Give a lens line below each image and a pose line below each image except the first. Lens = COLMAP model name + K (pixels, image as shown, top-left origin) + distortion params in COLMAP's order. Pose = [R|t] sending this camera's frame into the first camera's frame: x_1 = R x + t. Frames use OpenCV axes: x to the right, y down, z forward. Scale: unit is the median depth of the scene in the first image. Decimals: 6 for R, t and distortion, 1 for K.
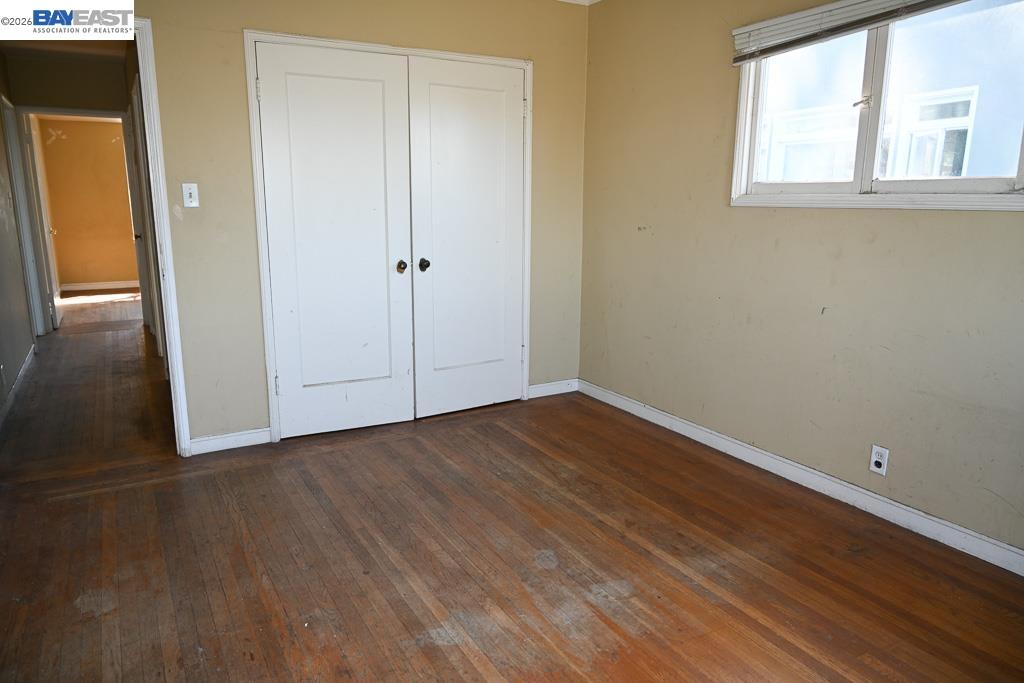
lens RADIAL K [[683.6, 0, 509.5], [0, 683.6, 343.3], [0, 0, 1]] dist [-0.006455, 0.000317]
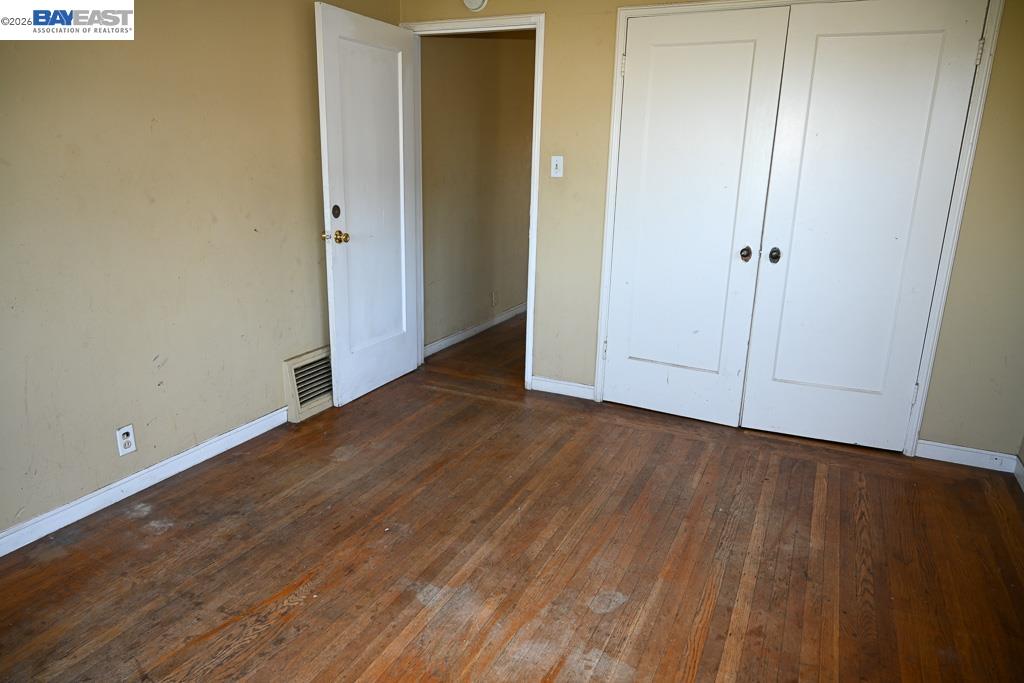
lens RADIAL K [[683.6, 0, 508.7], [0, 683.6, 342.4], [0, 0, 1]] dist [-0.006455, 0.000317]
pose [[0.567202, 0.225355, -0.792147, 0.489851], [-0.193417, 0.971384, 0.137853, -0.079612], [0.800544, 0.075025, 0.594559, 0.302526]]
